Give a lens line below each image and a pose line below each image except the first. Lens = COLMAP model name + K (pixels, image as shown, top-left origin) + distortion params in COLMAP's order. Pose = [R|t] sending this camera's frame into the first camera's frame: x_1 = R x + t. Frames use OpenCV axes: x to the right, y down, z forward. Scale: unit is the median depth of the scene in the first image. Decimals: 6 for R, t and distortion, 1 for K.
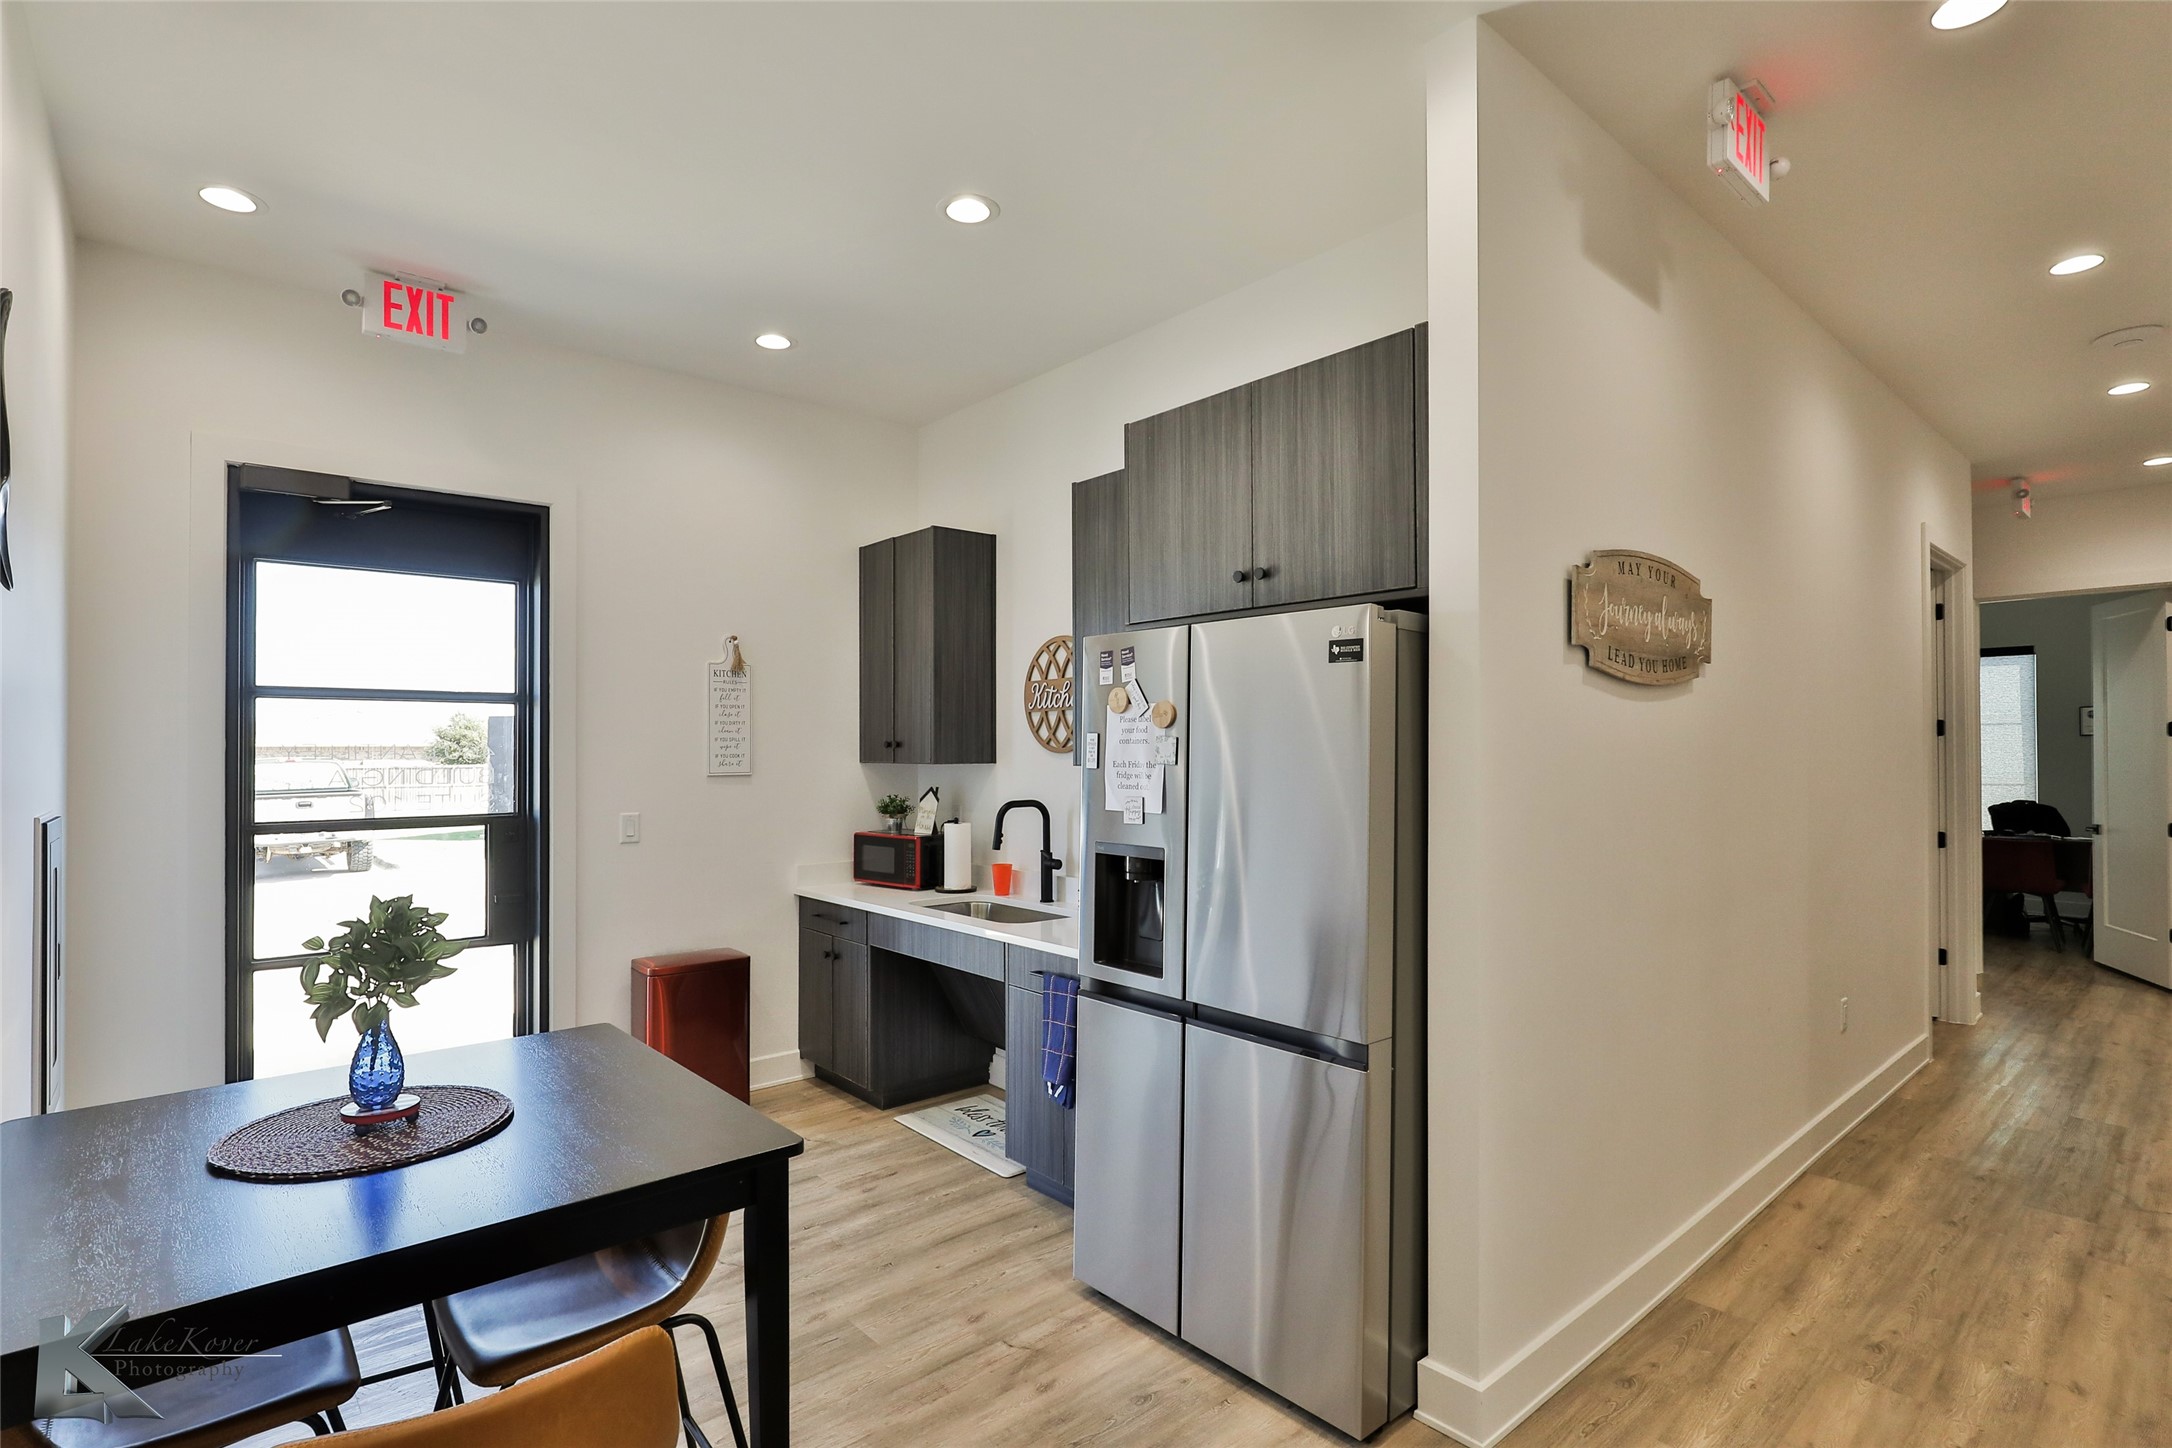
lens RADIAL K [[1052.5, 0, 1083.7], [0, 1052.5, 747.8], [0, 0, 1]] dist [0.001651, 0.001126]
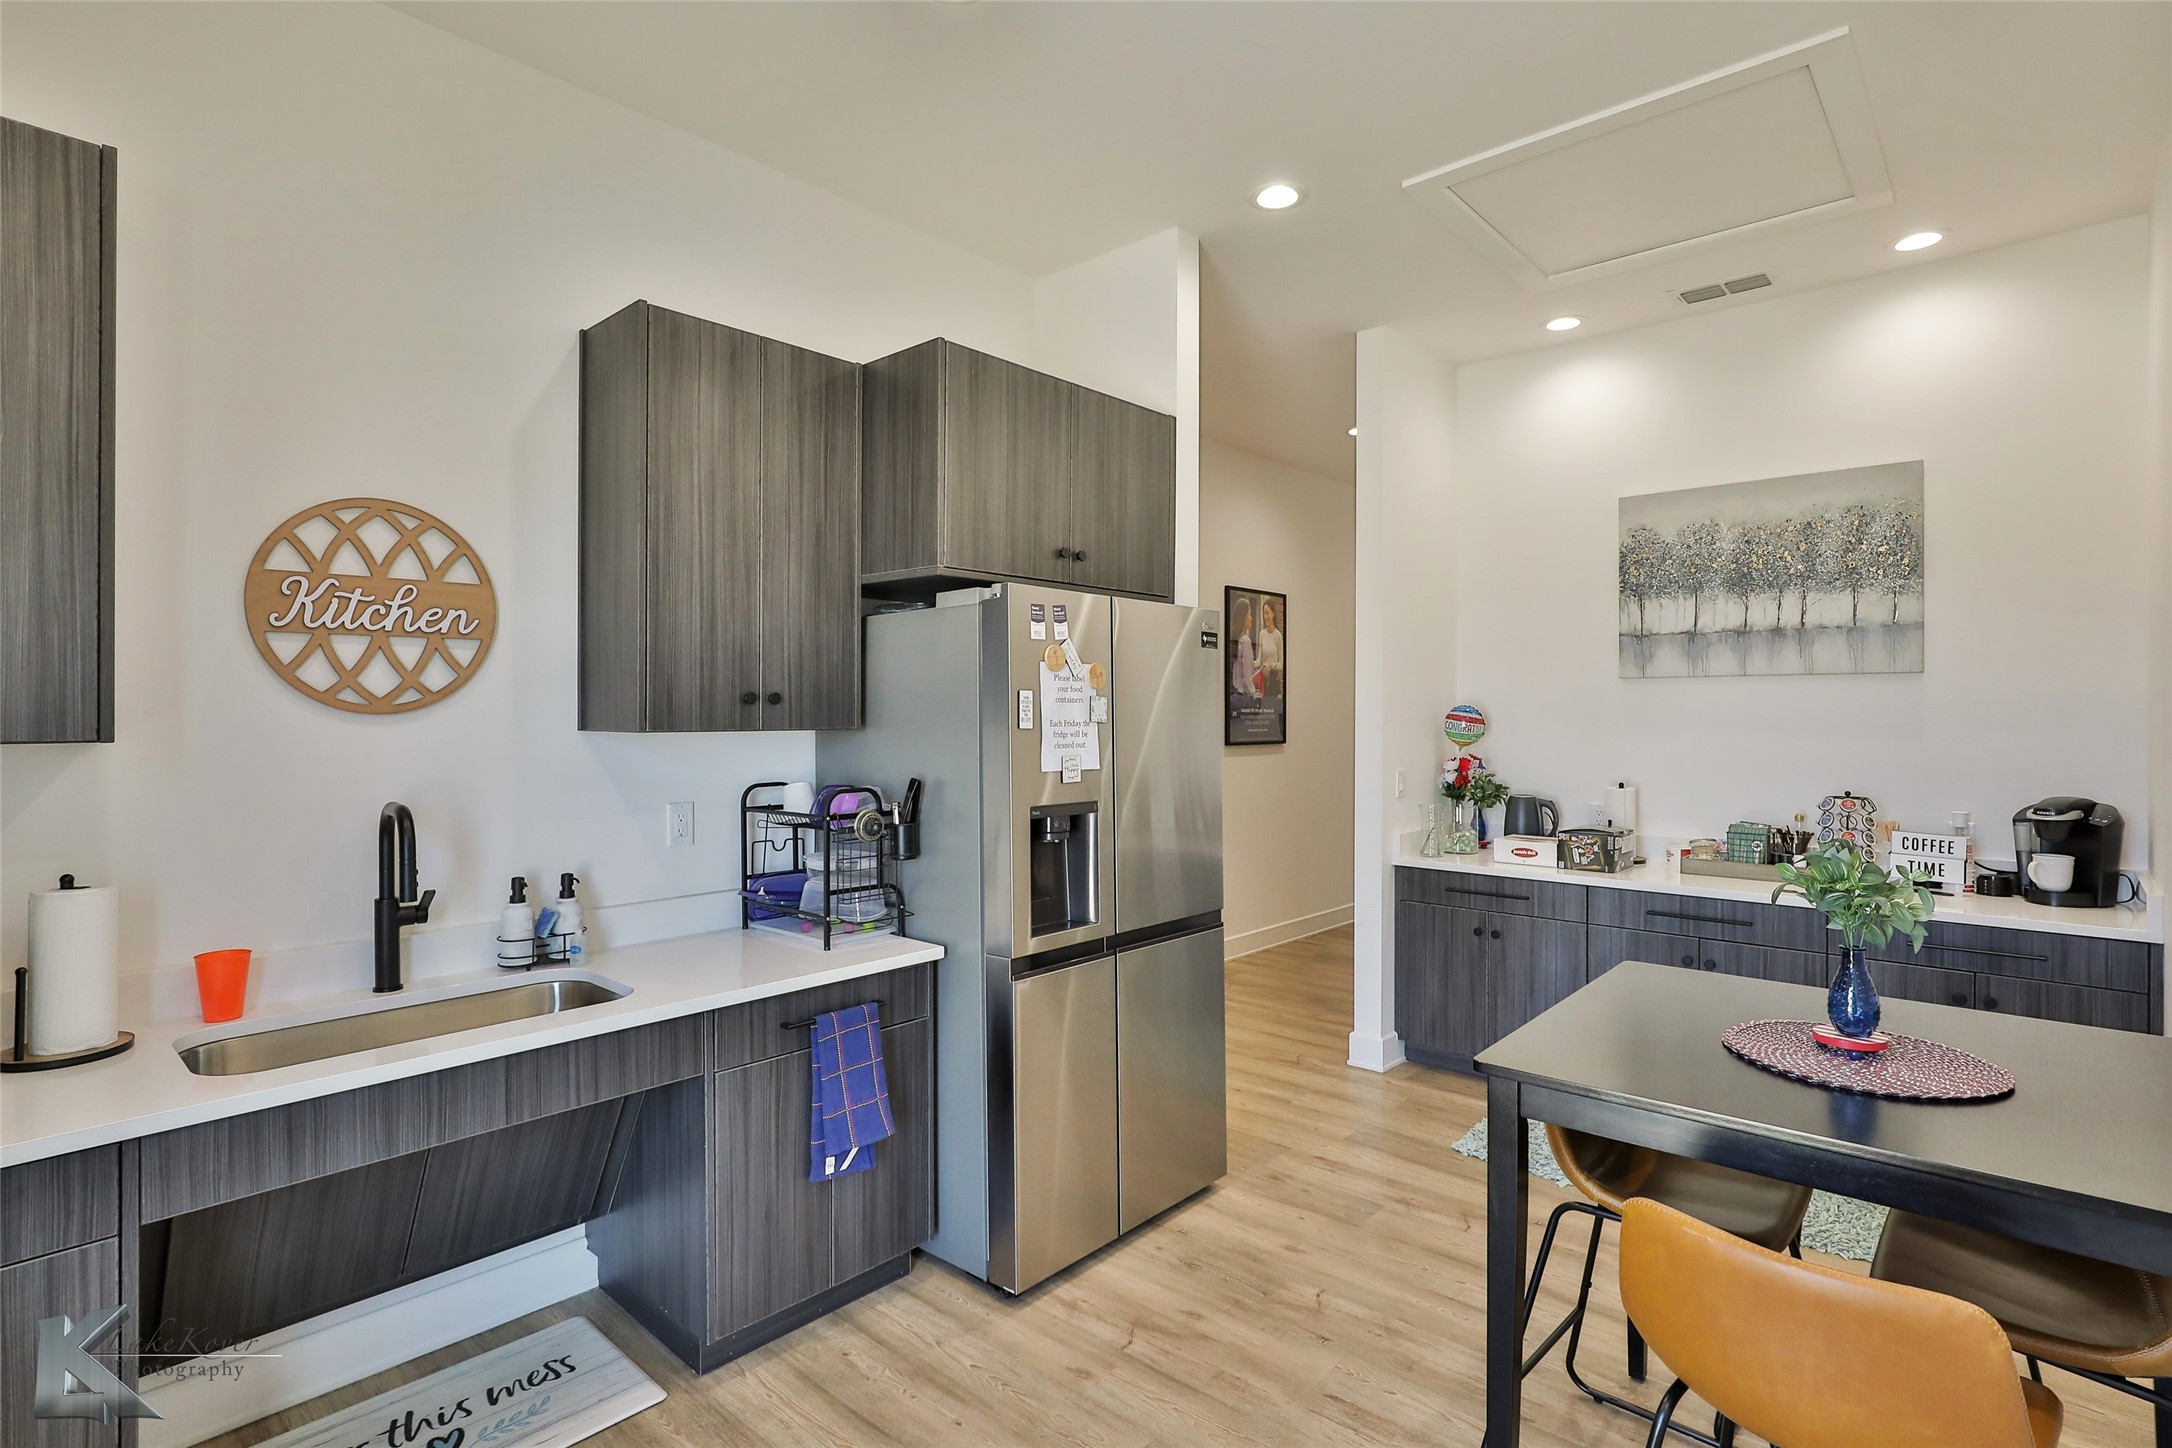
lens RADIAL K [[1052.5, 0, 1085.4], [0, 1052.5, 710.1], [0, 0, 1]] dist [0.001651, 0.001126]
pose [[-0.113063, -0.000483, 0.993588, -0.948335], [-0.001836, 0.999998, 0.000277, 0.003250], [-0.993586, -0.001793, -0.113063, 1.089553]]
